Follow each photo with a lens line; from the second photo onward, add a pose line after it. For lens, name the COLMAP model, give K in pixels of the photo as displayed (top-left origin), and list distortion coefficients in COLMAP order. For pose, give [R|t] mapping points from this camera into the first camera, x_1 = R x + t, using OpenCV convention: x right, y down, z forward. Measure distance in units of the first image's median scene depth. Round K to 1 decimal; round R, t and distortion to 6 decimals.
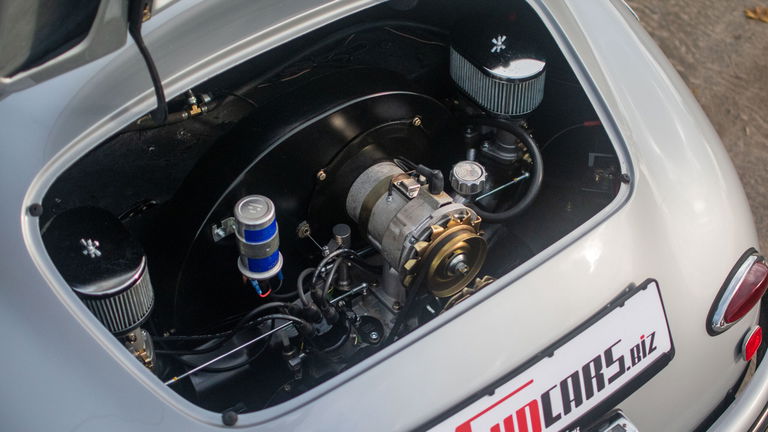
lens RADIAL K [[1165.2, 0, 384.0], [0, 1165.2, 216.0], [0, 0, 1]] dist [-0.155940, -0.051887]
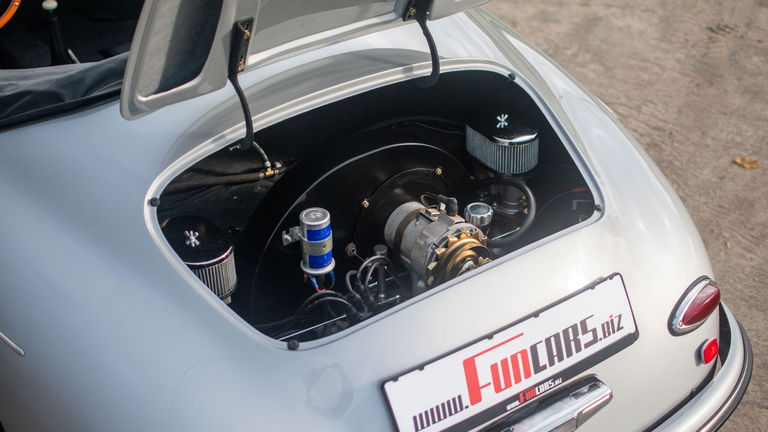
lens RADIAL K [[1165.2, 0, 384.0], [0, 1165.2, 216.0], [0, 0, 1]] dist [-0.155940, -0.051887]
pose [[0.999048, 0.002303, -0.043559, 0.025280], [-0.012087, 0.974118, -0.225717, 0.280800], [0.041912, 0.226028, 0.973219, -0.285714]]
